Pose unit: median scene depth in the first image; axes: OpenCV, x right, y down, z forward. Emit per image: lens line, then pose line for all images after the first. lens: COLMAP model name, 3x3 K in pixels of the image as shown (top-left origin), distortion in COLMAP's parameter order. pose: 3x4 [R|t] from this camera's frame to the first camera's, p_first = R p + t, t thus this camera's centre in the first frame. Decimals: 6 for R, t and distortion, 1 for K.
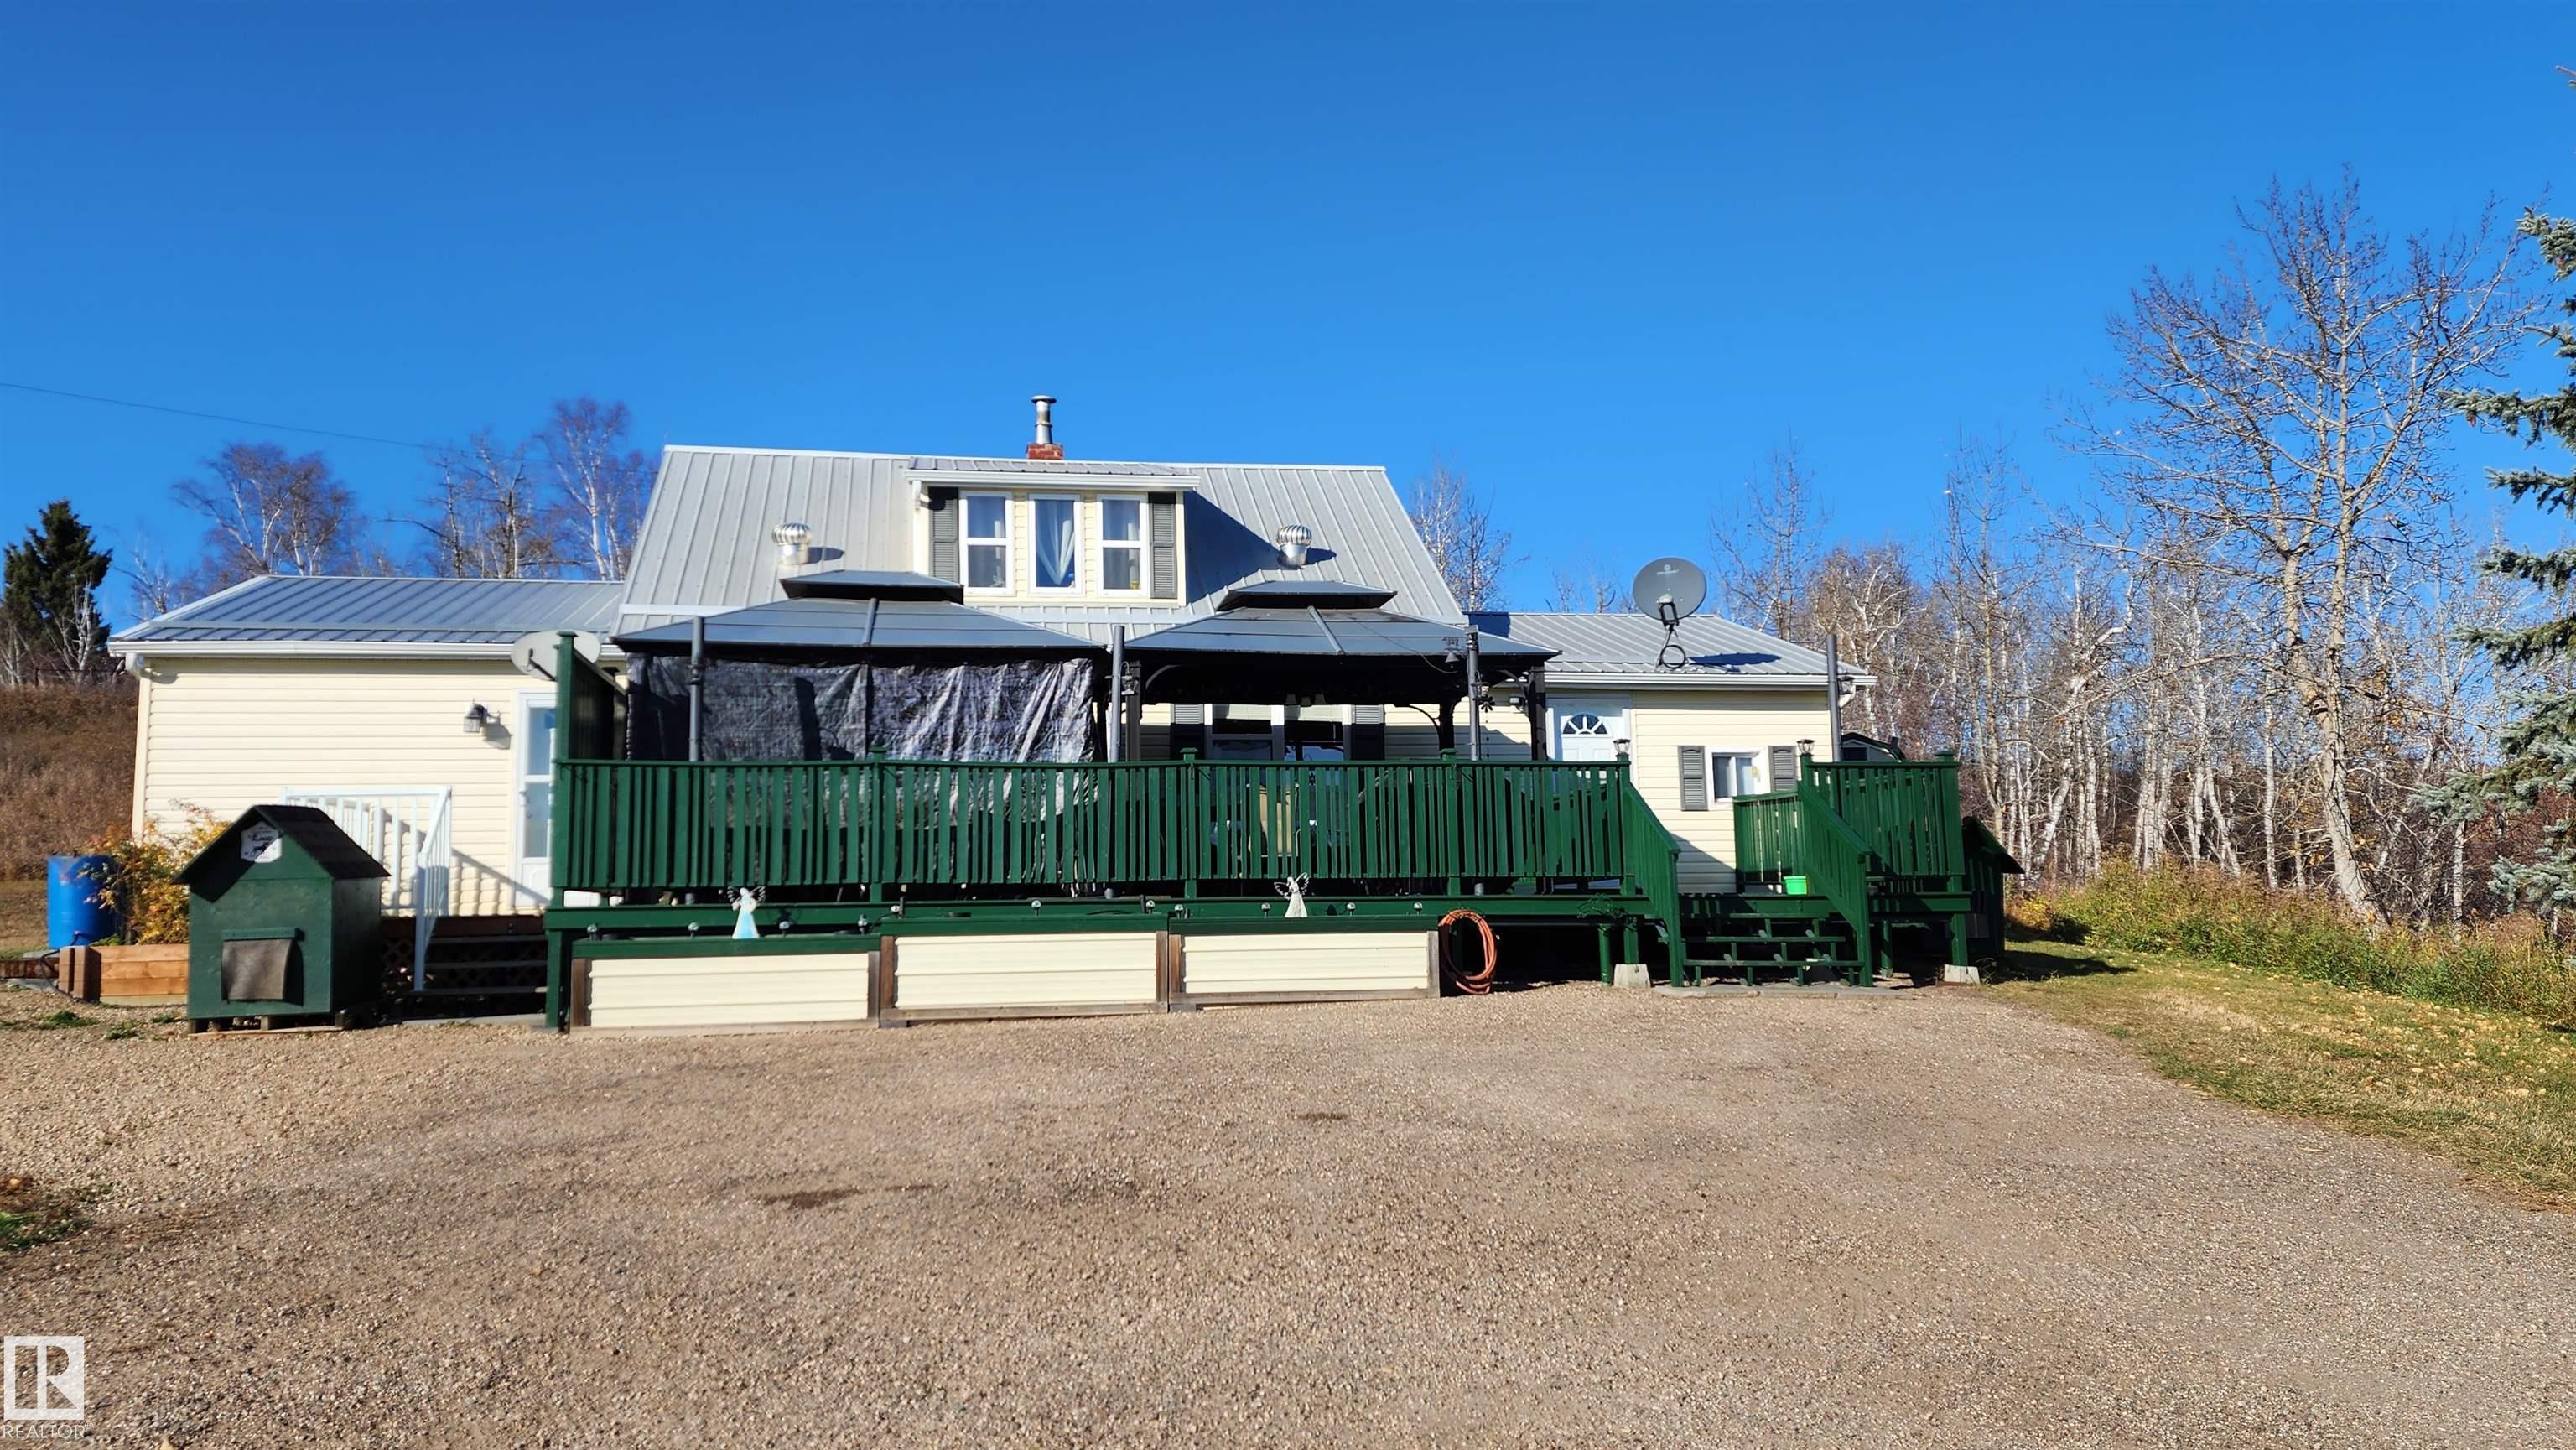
lens RADIAL K [[1844.2, 0, 1239.8], [0, 1844.2, 736.9], [0, 0, 1]] dist [0.110383, 0.000897]
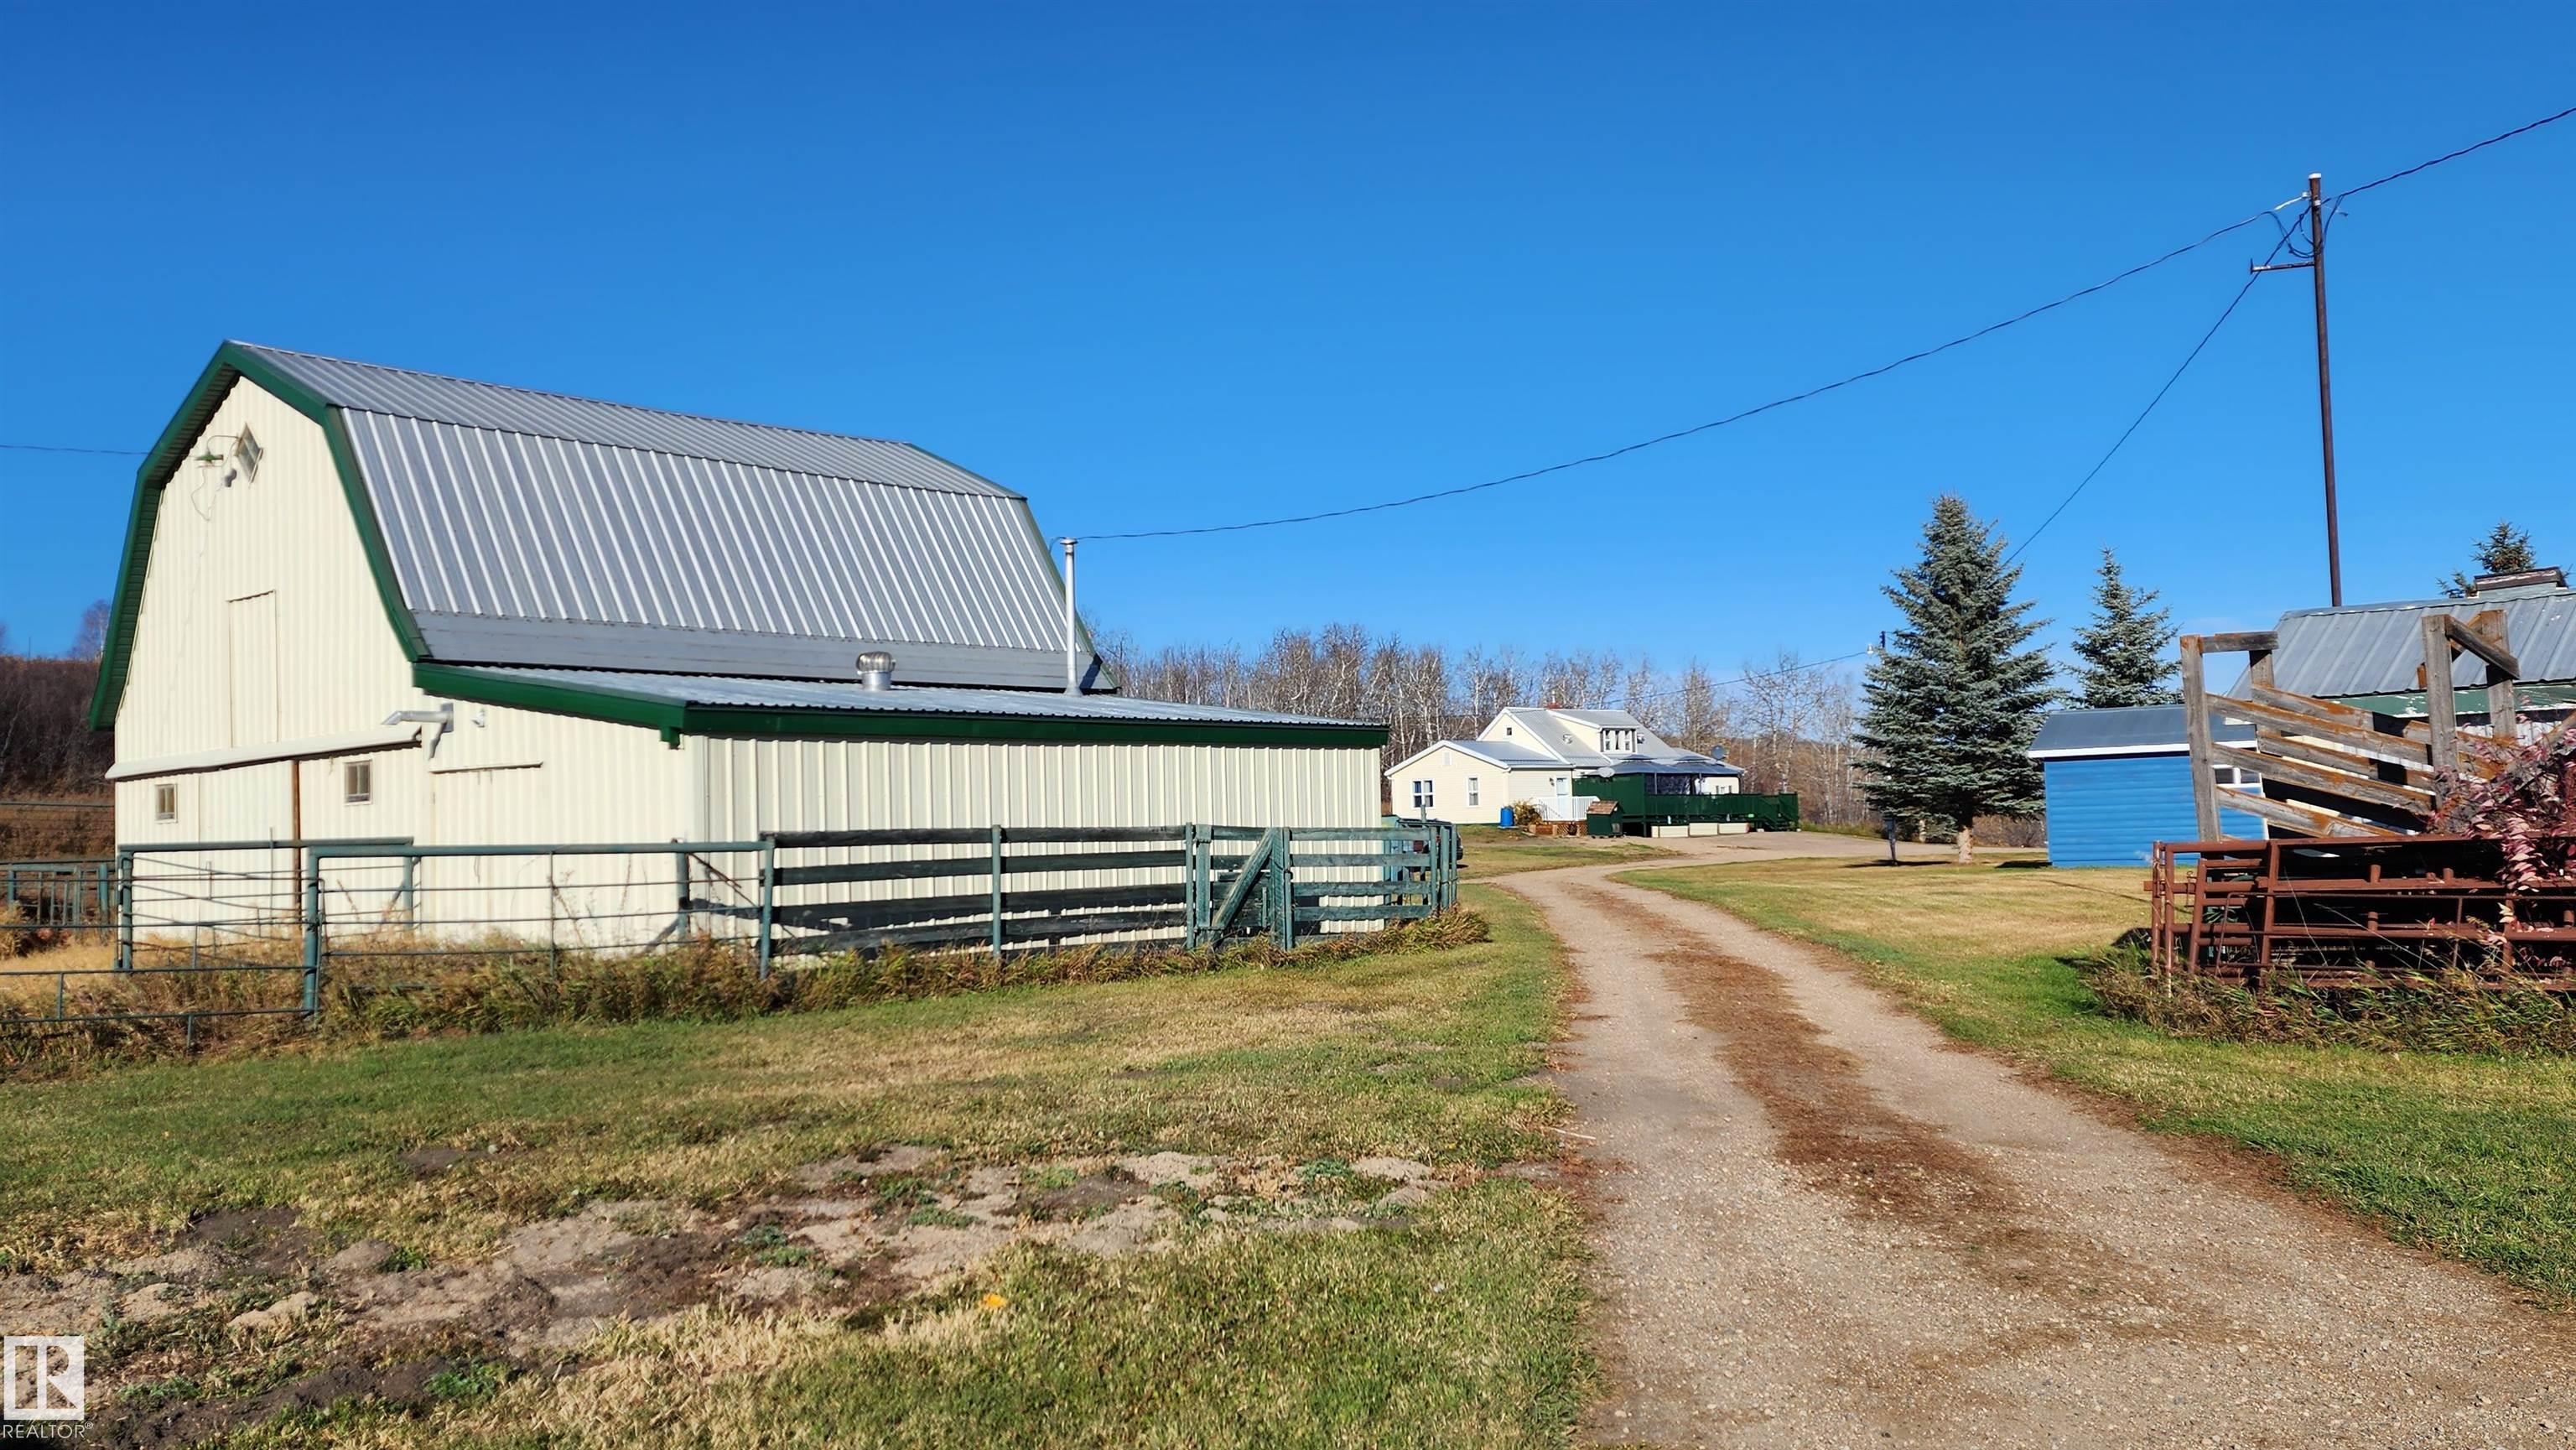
lens RADIAL K [[1844.2, 0, 1239.8], [0, 1844.2, 736.9], [0, 0, 1]] dist [0.110383, 0.000897]
pose [[0.877263, 0.020187, 0.479585, -3.761553], [-0.039664, 0.998747, 0.030514, -0.260464], [-0.478368, -0.045791, 0.876965, -3.108578]]
